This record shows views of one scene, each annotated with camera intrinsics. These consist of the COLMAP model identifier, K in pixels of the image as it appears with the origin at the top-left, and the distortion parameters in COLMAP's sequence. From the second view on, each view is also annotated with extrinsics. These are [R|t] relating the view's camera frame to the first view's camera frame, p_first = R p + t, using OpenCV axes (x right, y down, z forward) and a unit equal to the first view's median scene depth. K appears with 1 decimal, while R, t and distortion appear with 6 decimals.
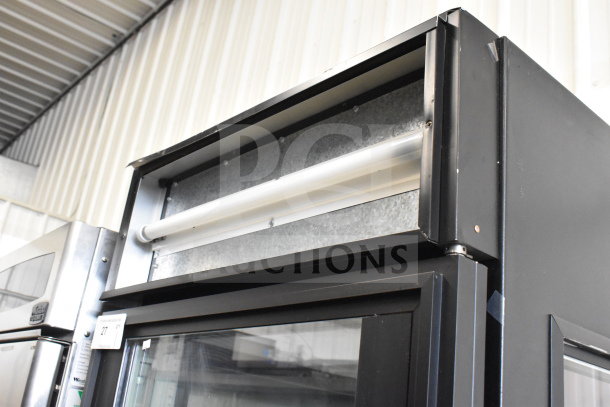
lens RADIAL K [[651.3, 0, 305.0], [0, 651.3, 203.5], [0, 0, 1]] dist [-0.103970, 0.004161]
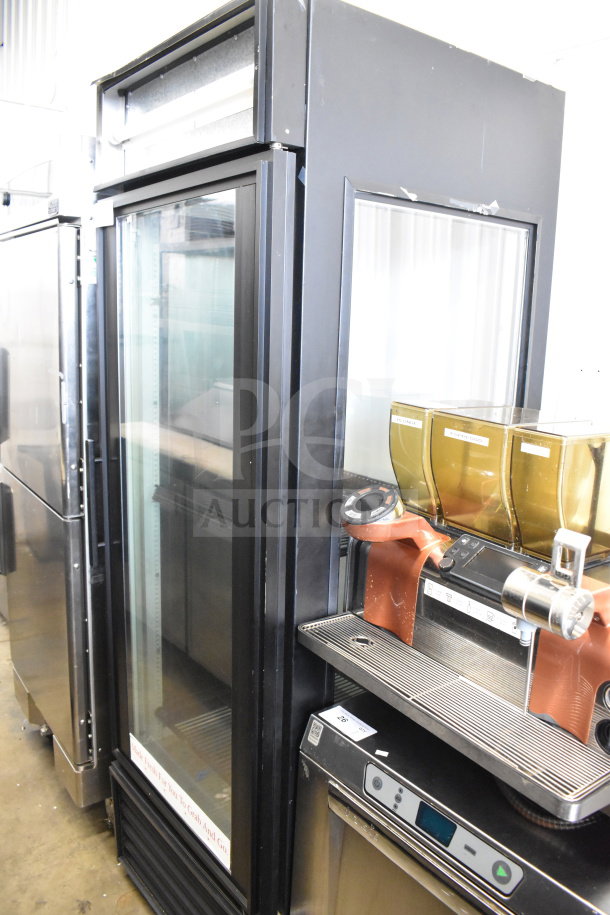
lens RADIAL K [[726.6, 0, 305.0], [0, 726.6, 457.5], [0, 0, 1]] dist [-0.081051, -0.001812]
pose [[0.993882, -0.075405, -0.080698, 0.237059], [0.106449, 0.848776, 0.517927, -0.123138], [0.029440, -0.523349, 0.851610, -0.659609]]
